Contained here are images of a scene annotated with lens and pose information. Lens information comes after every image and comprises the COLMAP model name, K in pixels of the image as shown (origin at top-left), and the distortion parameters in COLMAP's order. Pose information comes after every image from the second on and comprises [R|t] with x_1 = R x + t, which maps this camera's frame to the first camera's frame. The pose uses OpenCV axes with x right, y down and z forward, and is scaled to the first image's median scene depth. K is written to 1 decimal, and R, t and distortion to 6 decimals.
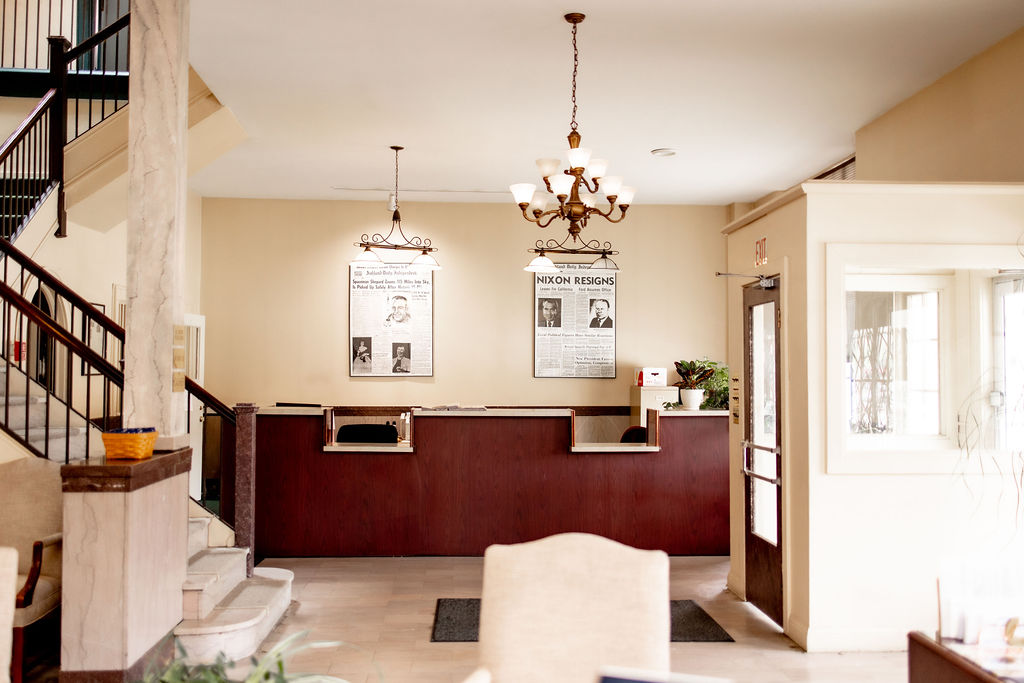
lens RADIAL K [[1002.3, 0, 512.0], [0, 1002.3, 341.5], [0, 0, 1]] dist [-0.005631, 0.019900]
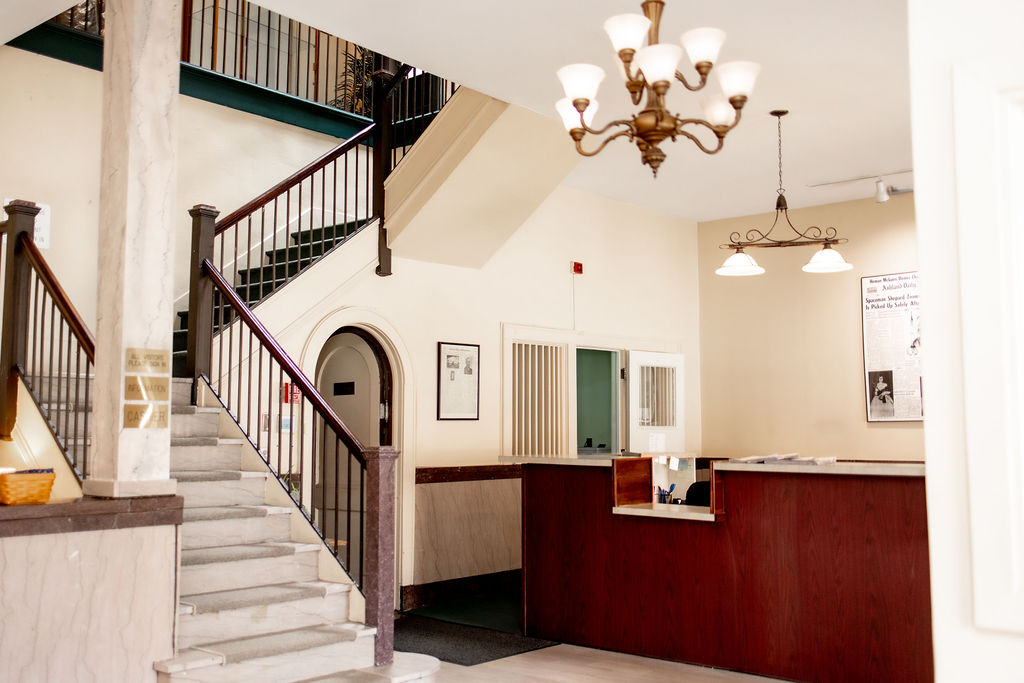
lens RADIAL K [[1017.8, 0, 512.0], [0, 1017.8, 341.5], [0, 0, 1]] dist [-0.016261, -0.003321]
pose [[0.722317, -0.063241, -0.688664, 0.296841], [0.026540, 0.997611, -0.063775, 0.024648], [0.691053, 0.027789, 0.722270, 0.368790]]
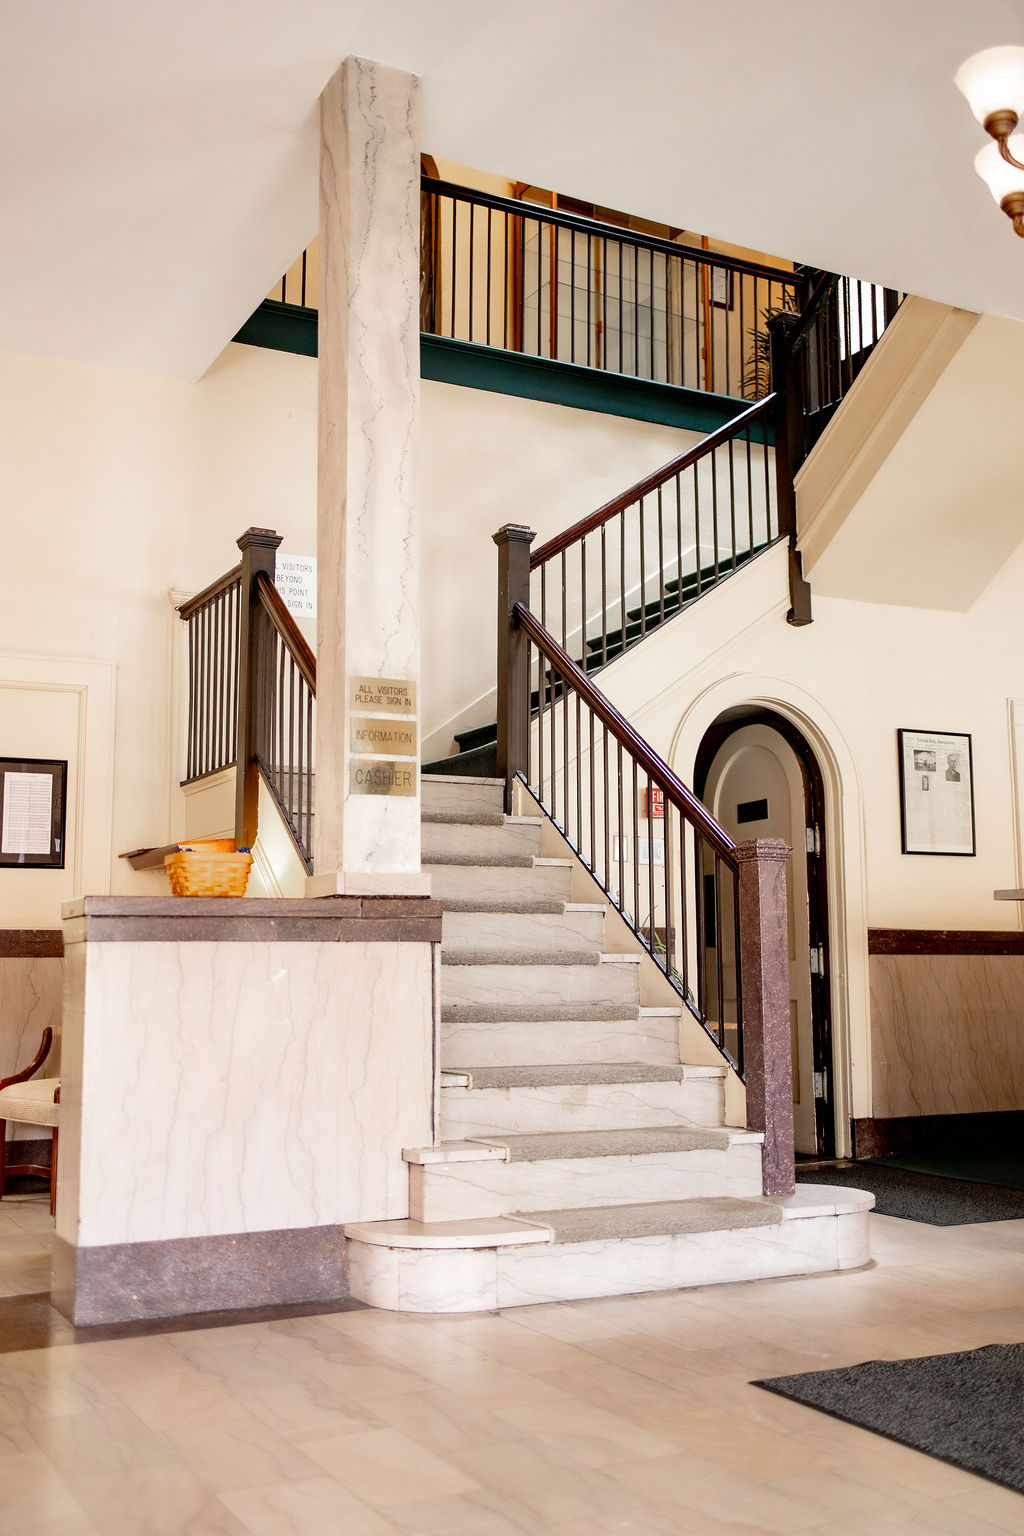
lens RADIAL K [[1503.4, 0, 512.0], [0, 1503.4, 768.0], [0, 0, 1]] dist [-0.005631, 0.019900]
pose [[0.416363, -0.129789, -0.899887, 0.282036], [0.039417, 0.991405, -0.124751, 0.088437], [0.908344, 0.016471, 0.417900, 0.442442]]
